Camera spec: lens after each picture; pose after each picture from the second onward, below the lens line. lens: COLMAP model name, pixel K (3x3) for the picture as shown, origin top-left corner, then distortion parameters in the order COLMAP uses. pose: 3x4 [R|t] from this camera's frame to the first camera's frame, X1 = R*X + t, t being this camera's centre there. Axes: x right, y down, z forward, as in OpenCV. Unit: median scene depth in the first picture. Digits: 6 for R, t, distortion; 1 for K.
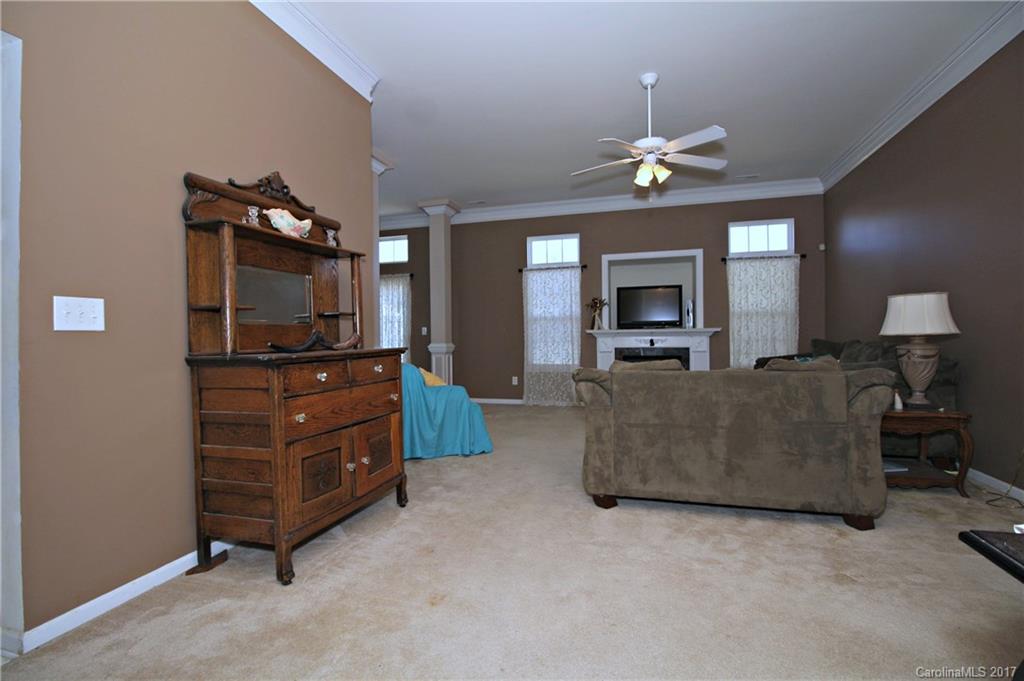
lens RADIAL K [[475.5, 0, 515.1], [0, 475.5, 340.9], [0, 0, 1]] dist [-0.002809, -0.003032]
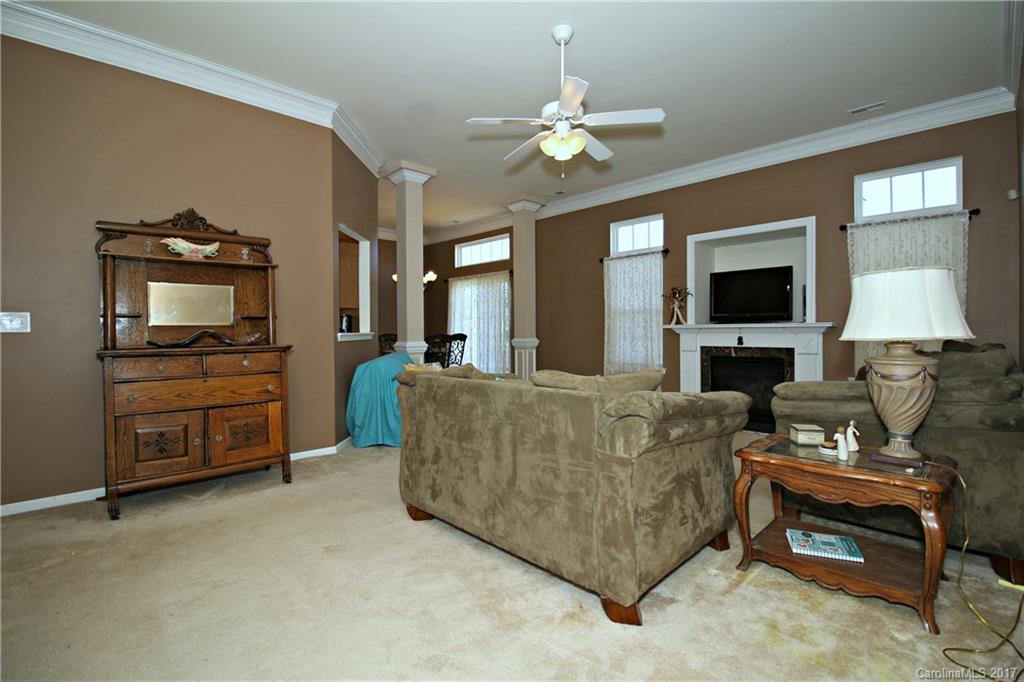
lens RADIAL K [[475.5, 0, 513.4], [0, 475.5, 334.9], [0, 0, 1]] dist [-0.002809, -0.003032]
pose [[0.869761, 0.010011, -0.493371, 0.349985], [-0.006956, 0.999944, 0.008026, -0.010353], [0.493424, -0.003549, 0.869782, 0.117794]]
